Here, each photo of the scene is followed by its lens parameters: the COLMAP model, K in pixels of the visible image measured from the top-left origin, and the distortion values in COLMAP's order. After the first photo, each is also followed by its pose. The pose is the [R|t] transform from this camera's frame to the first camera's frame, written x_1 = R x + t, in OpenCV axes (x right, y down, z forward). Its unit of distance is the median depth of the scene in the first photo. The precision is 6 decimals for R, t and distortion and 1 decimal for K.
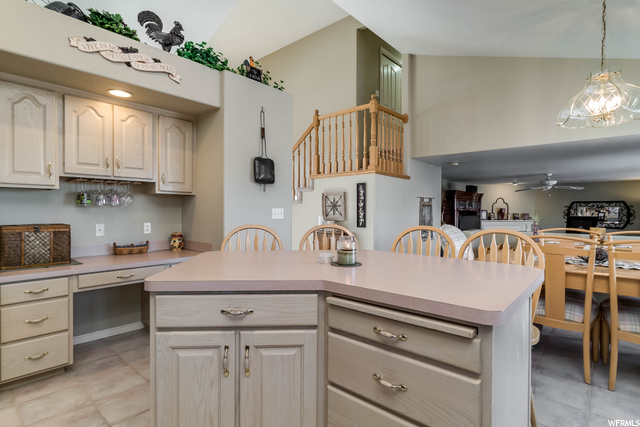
lens RADIAL K [[331.4, 0, 316.6], [0, 331.4, 212.4], [0, 0, 1]] dist [0.000366, -0.000327]
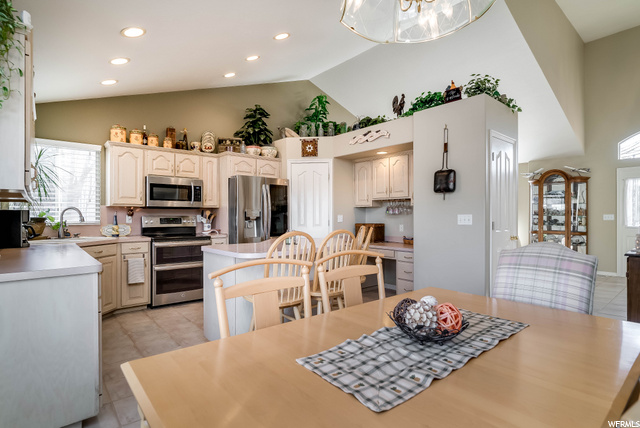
lens RADIAL K [[328.3, 0, 315.6], [0, 328.3, 215.6], [0, 0, 1]] dist [-0.000537, 0.000984]
pose [[-0.149540, -0.006853, -0.988732, 0.746431], [-0.008376, 0.999949, -0.005664, 0.000483], [0.988720, 0.007434, -0.149590, 0.545556]]
